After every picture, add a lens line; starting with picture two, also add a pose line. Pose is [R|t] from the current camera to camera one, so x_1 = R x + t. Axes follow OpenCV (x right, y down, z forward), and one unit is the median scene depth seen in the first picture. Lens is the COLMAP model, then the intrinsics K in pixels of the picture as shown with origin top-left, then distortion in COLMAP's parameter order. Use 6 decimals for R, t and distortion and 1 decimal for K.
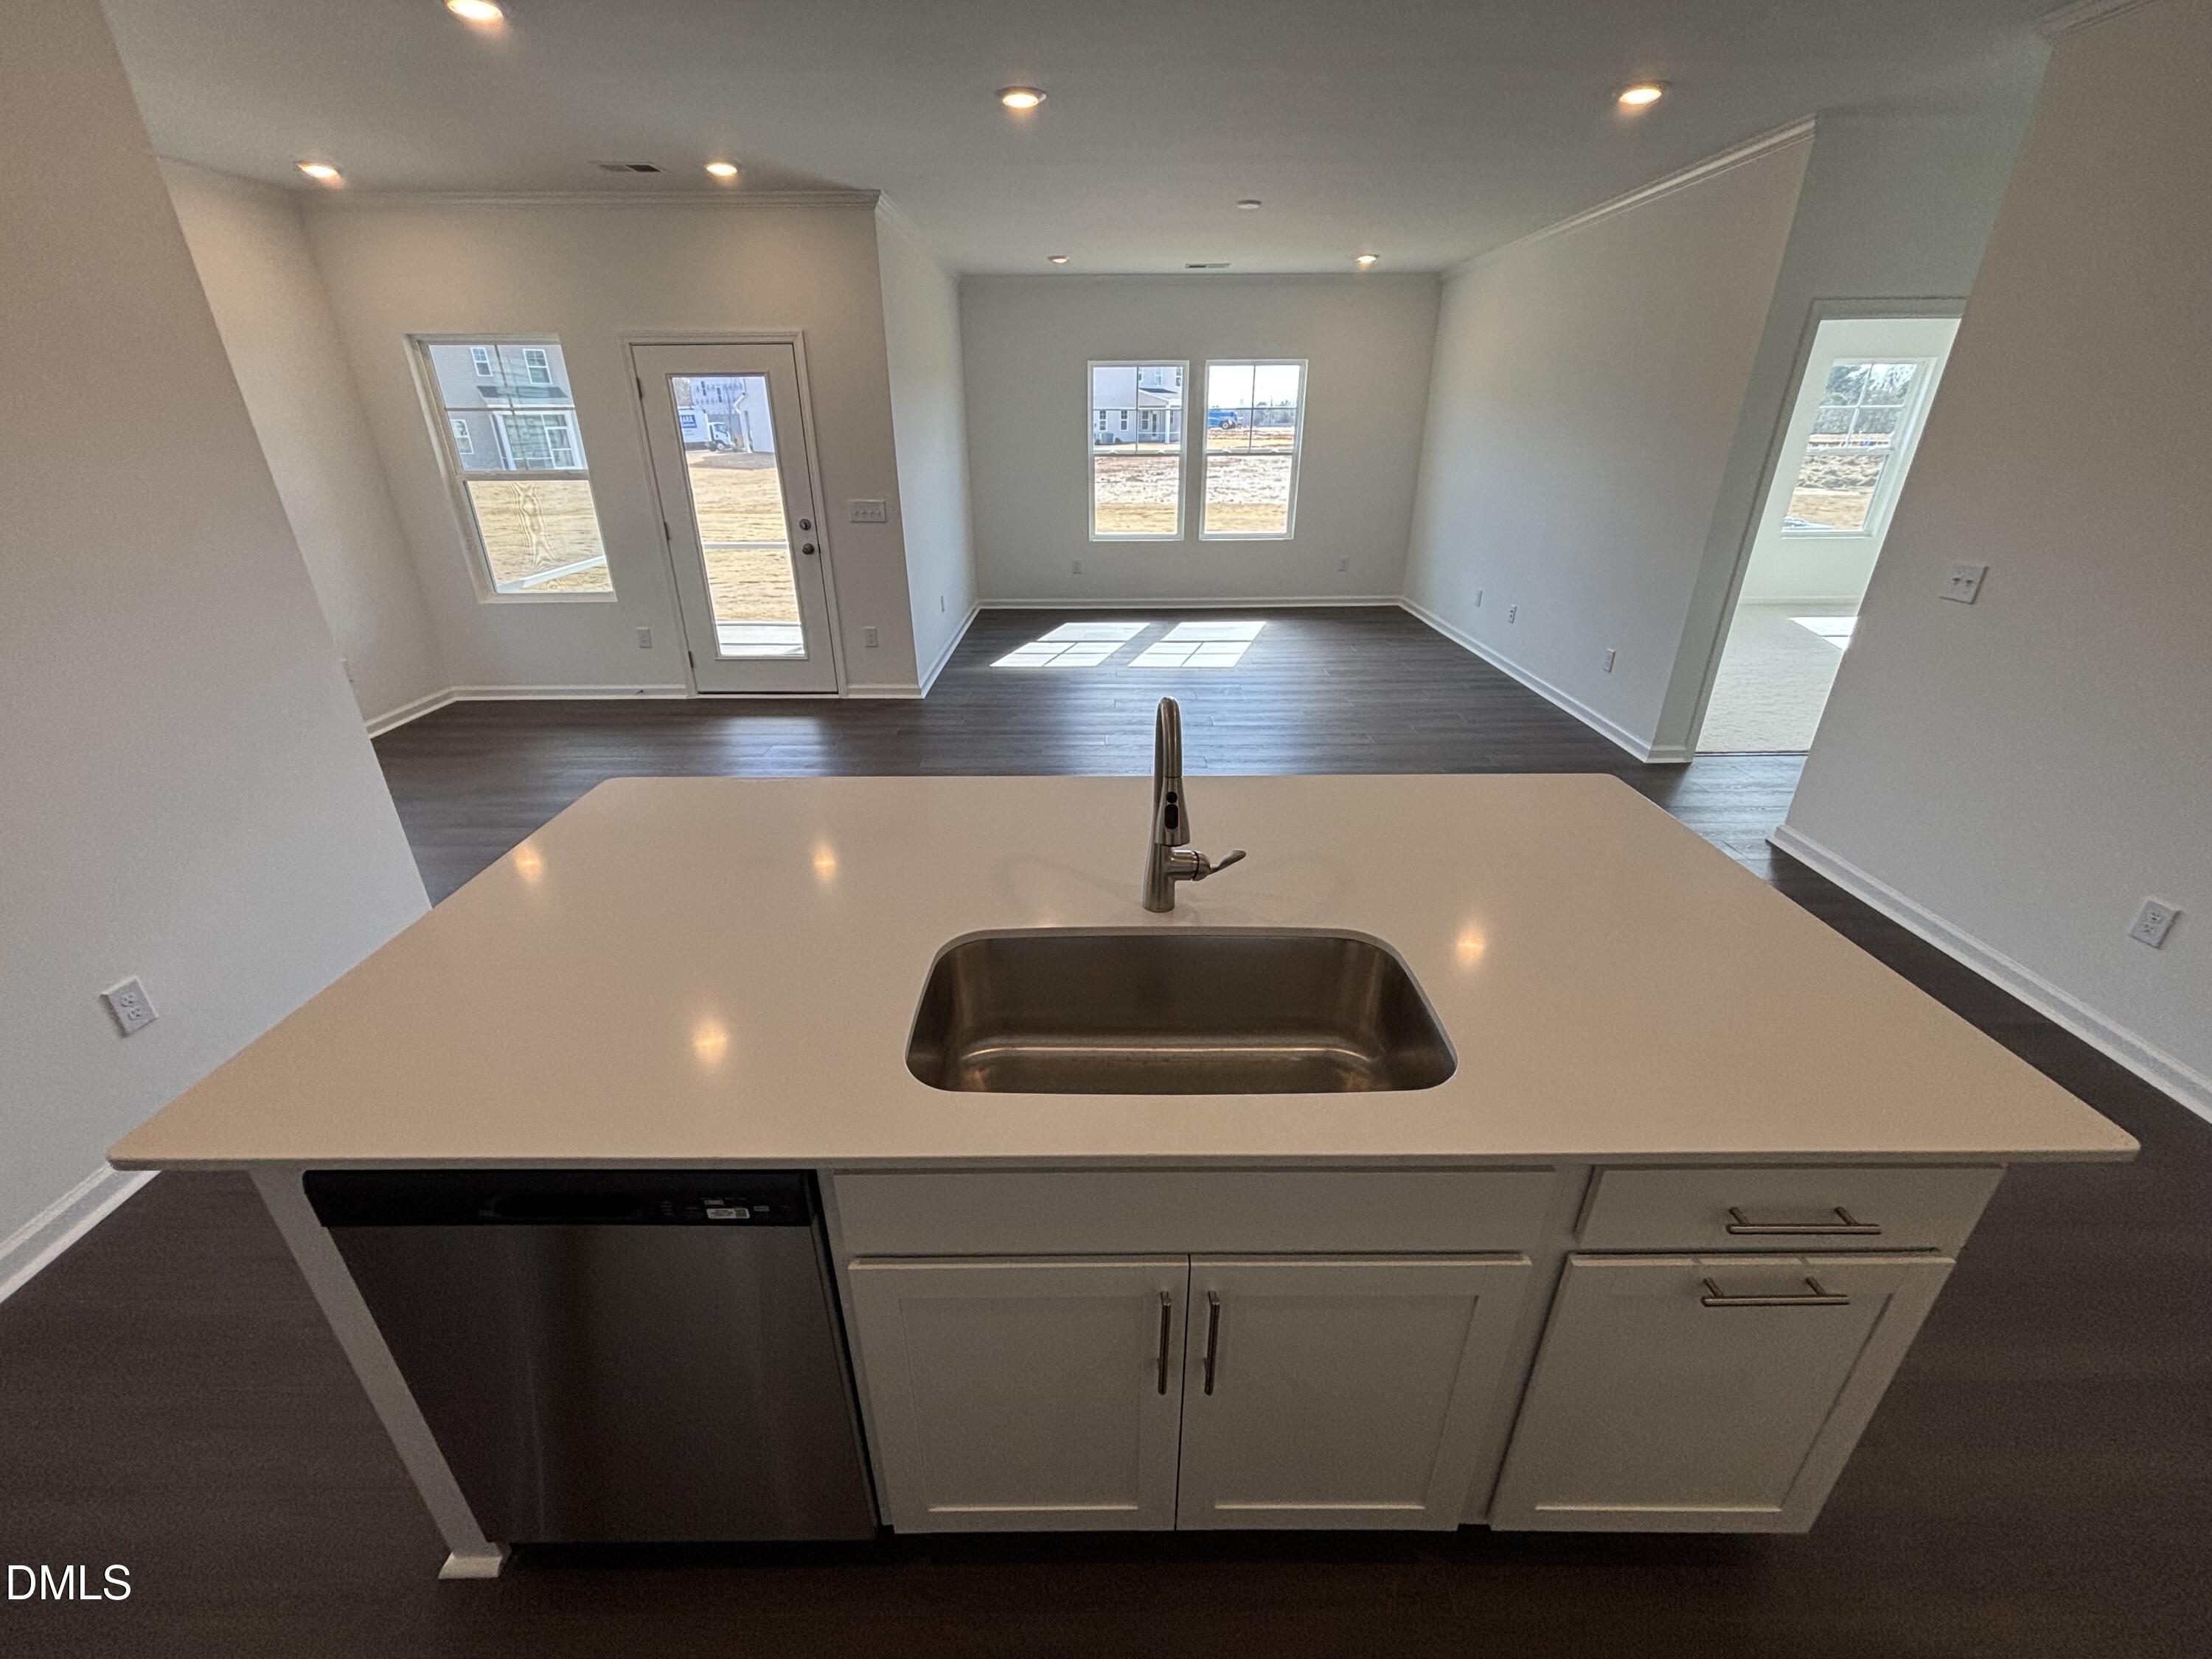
lens RADIAL K [[899.2, 0, 1095.6], [0, 899.2, 813.2], [0, 0, 1]] dist [-0.002751, -0.000127]
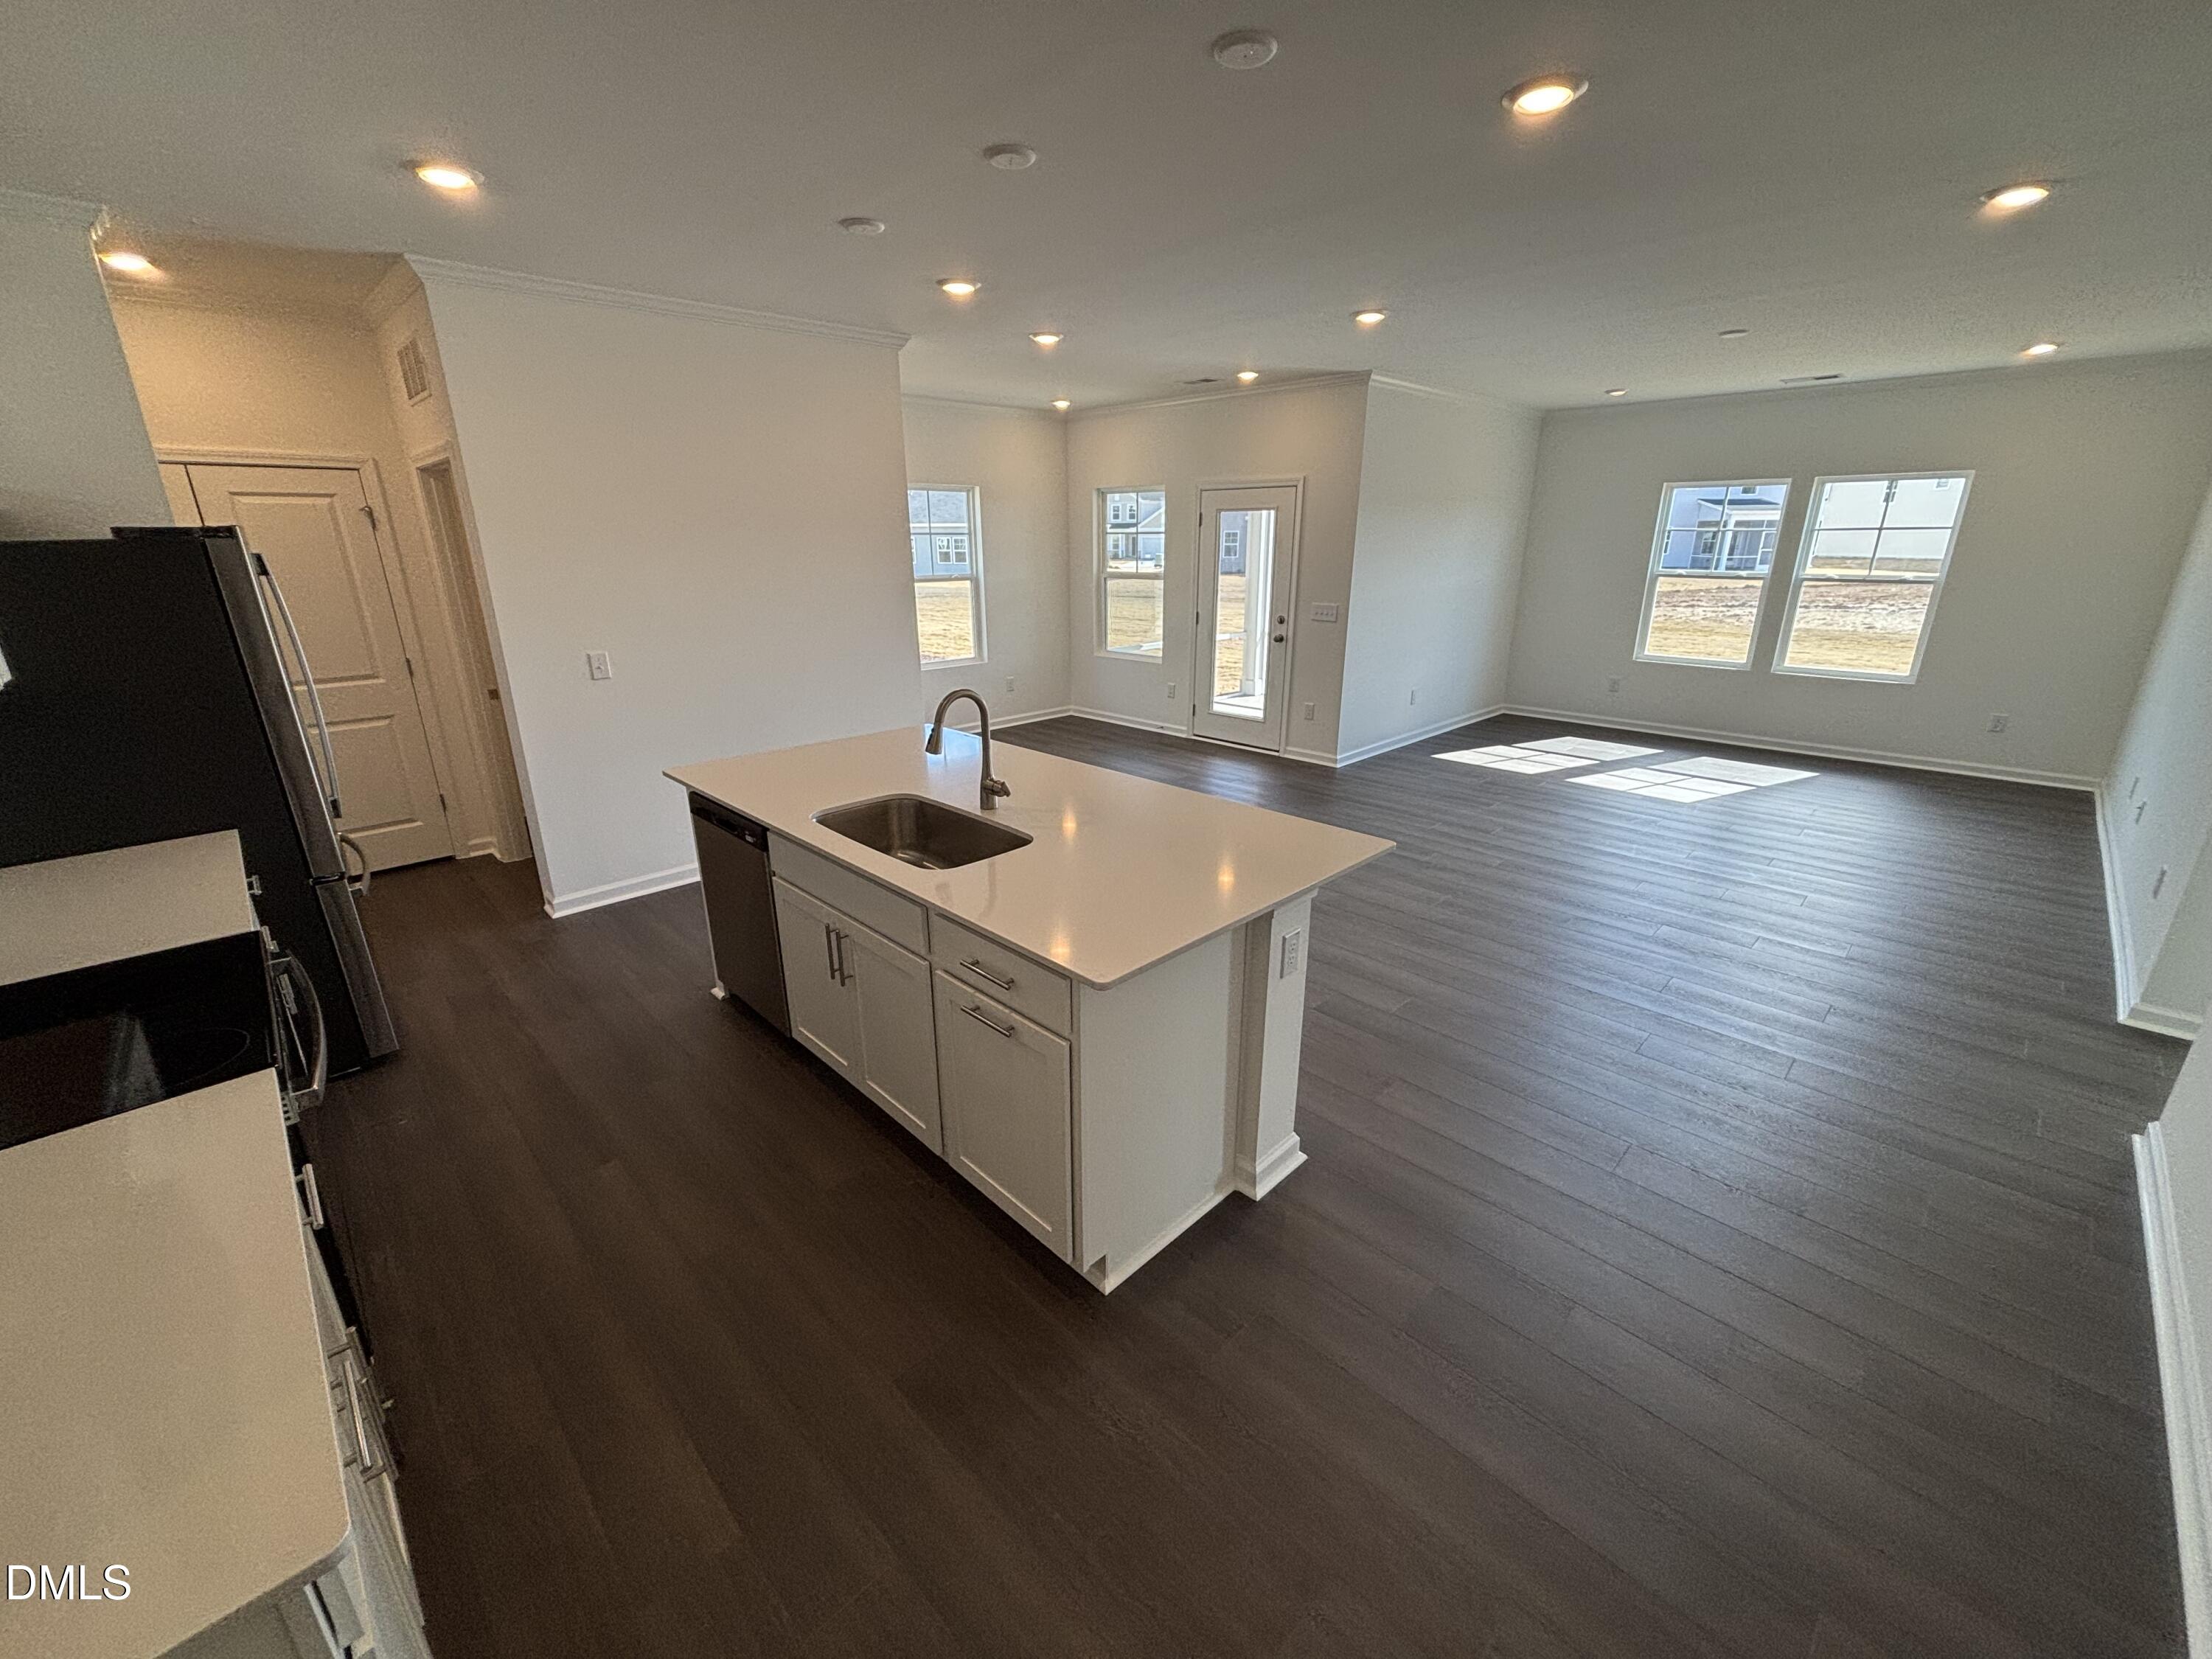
lens RADIAL K [[899.2, 0, 1111.8], [0, 899.2, 825.6], [0, 0, 1]] dist [-0.002751, -0.000127]
pose [[0.705524, 0.222471, -0.672862, 0.402665], [-0.282994, 0.958906, 0.020316, 0.005386], [0.649731, 0.176082, 0.739489, -0.058188]]
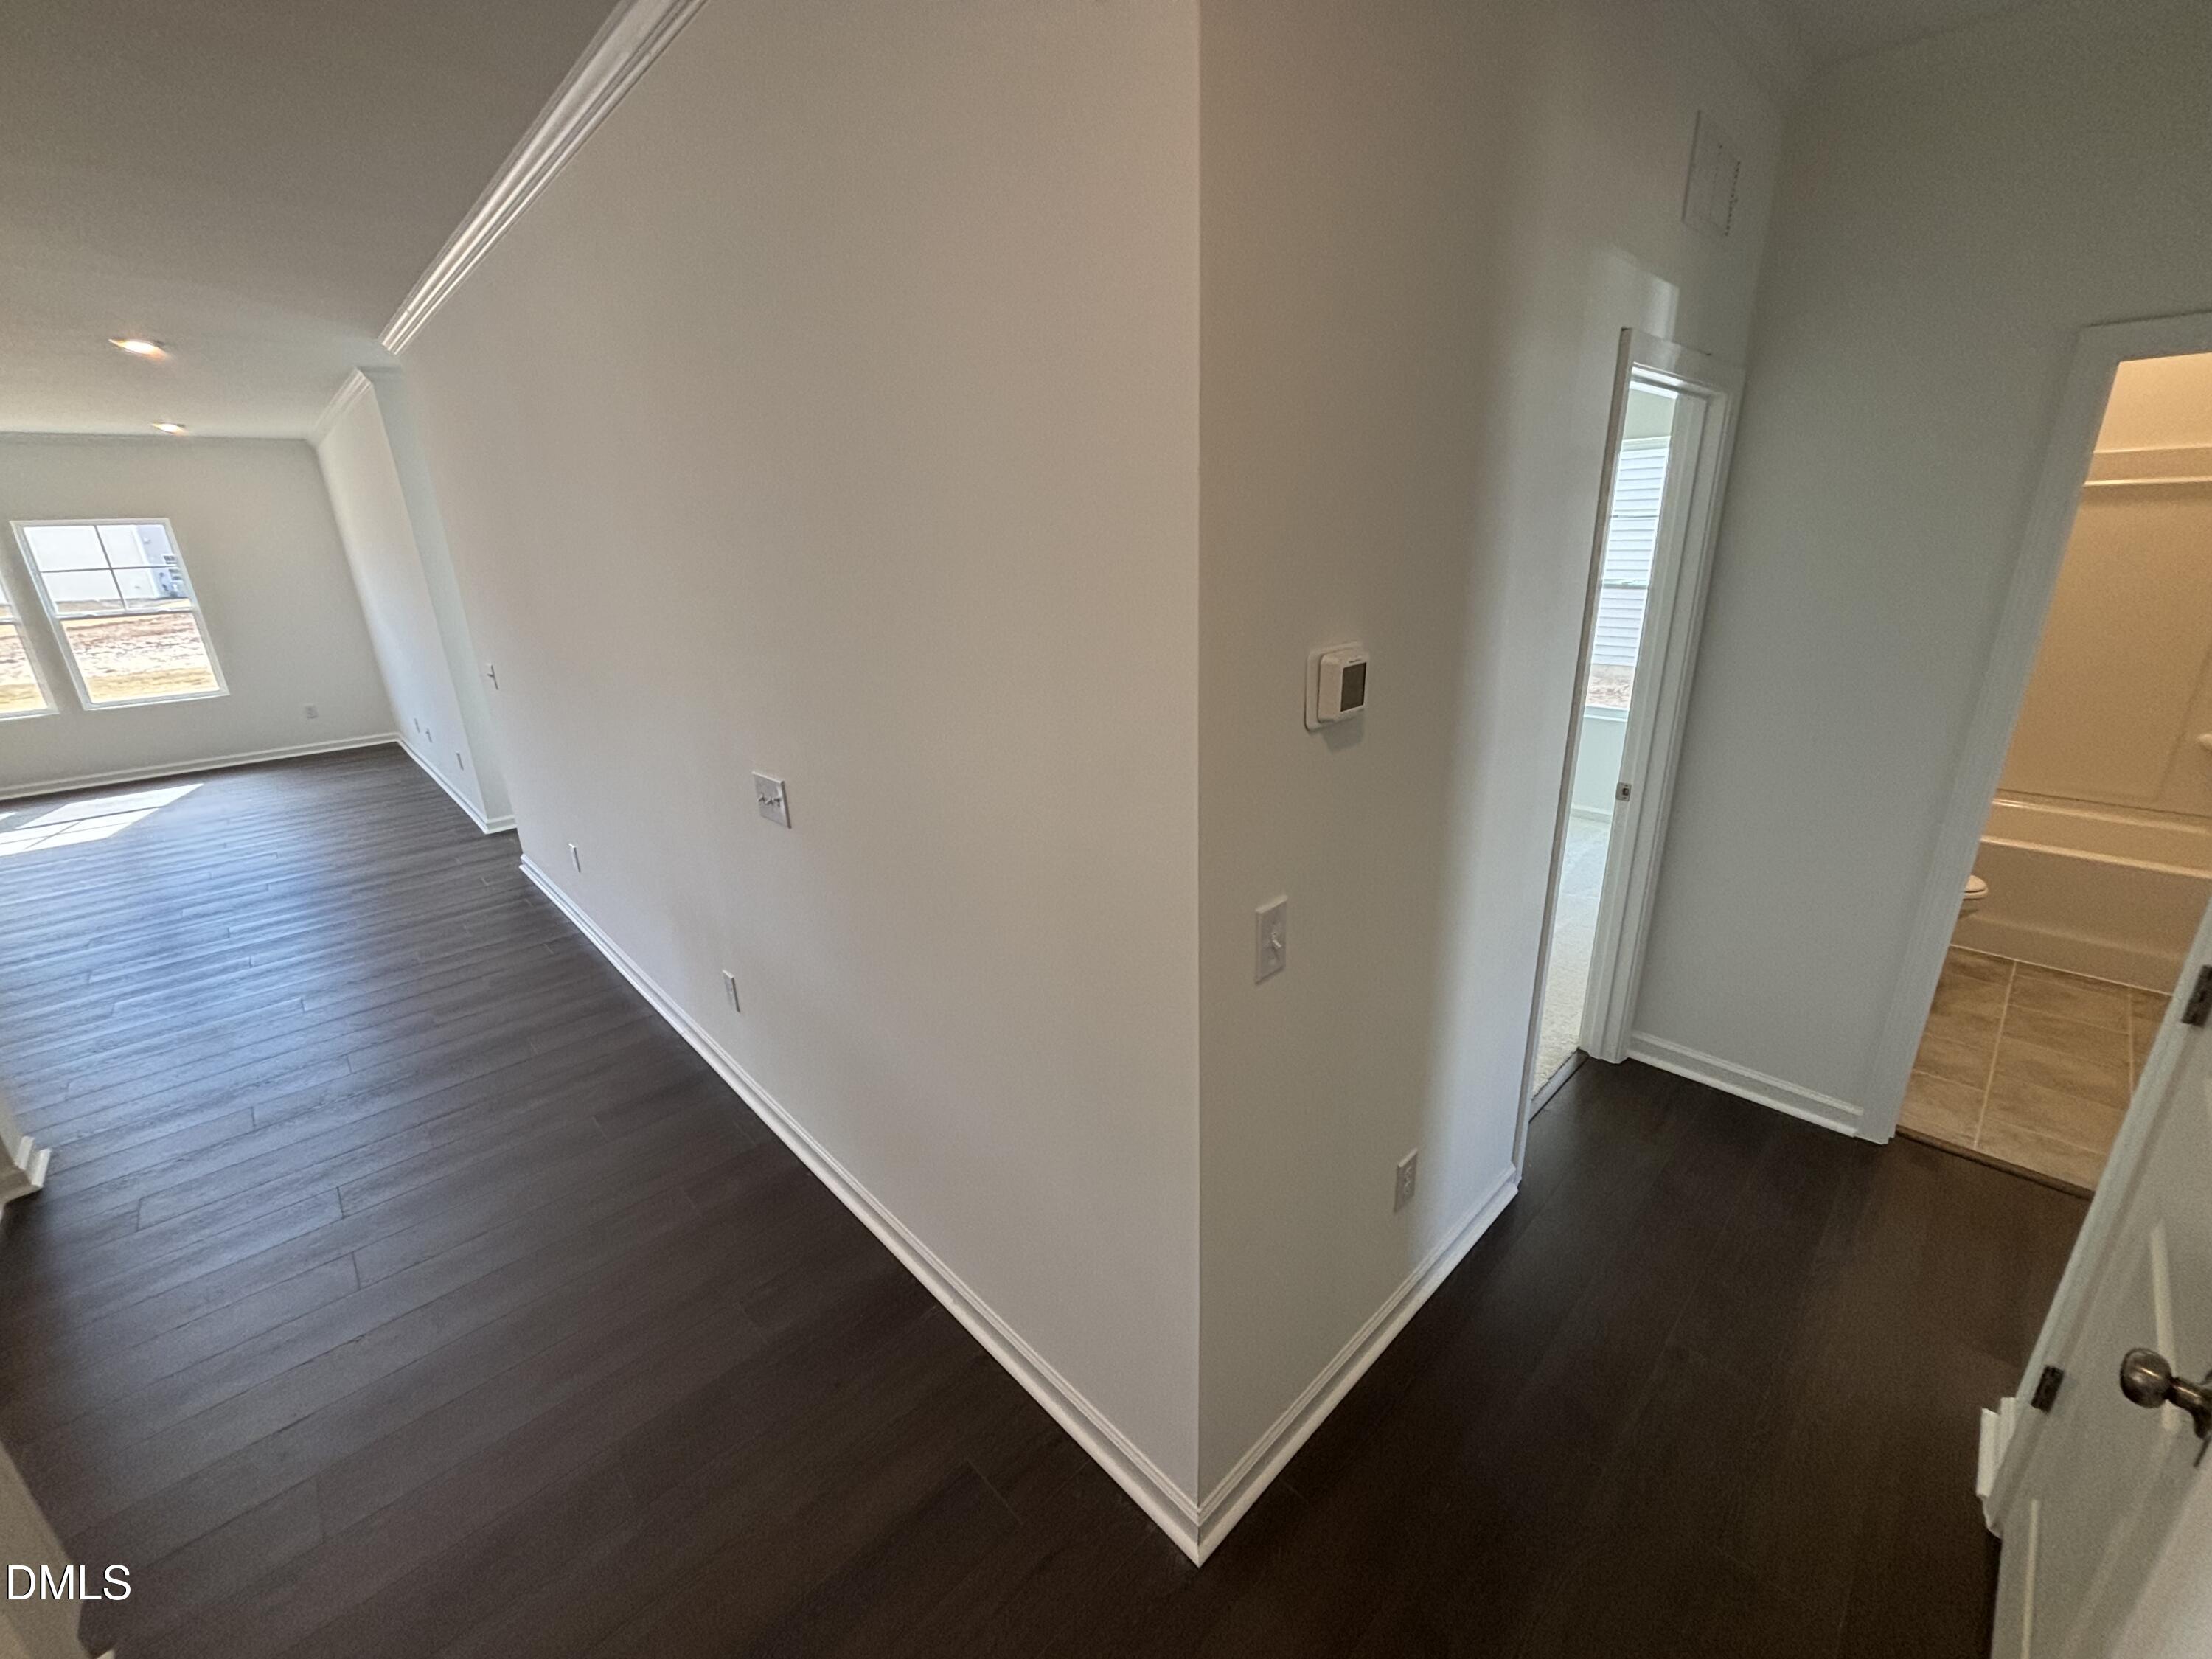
lens RADIAL K [[899.2, 0, 1096.6], [0, 899.2, 843.3], [0, 0, 1]] dist [-0.002751, -0.000127]
pose [[0.730190, -0.250221, 0.635776, 0.353897], [0.304548, 0.952170, 0.024970, 0.152984], [-0.611615, 0.175391, 0.771469, -0.408565]]
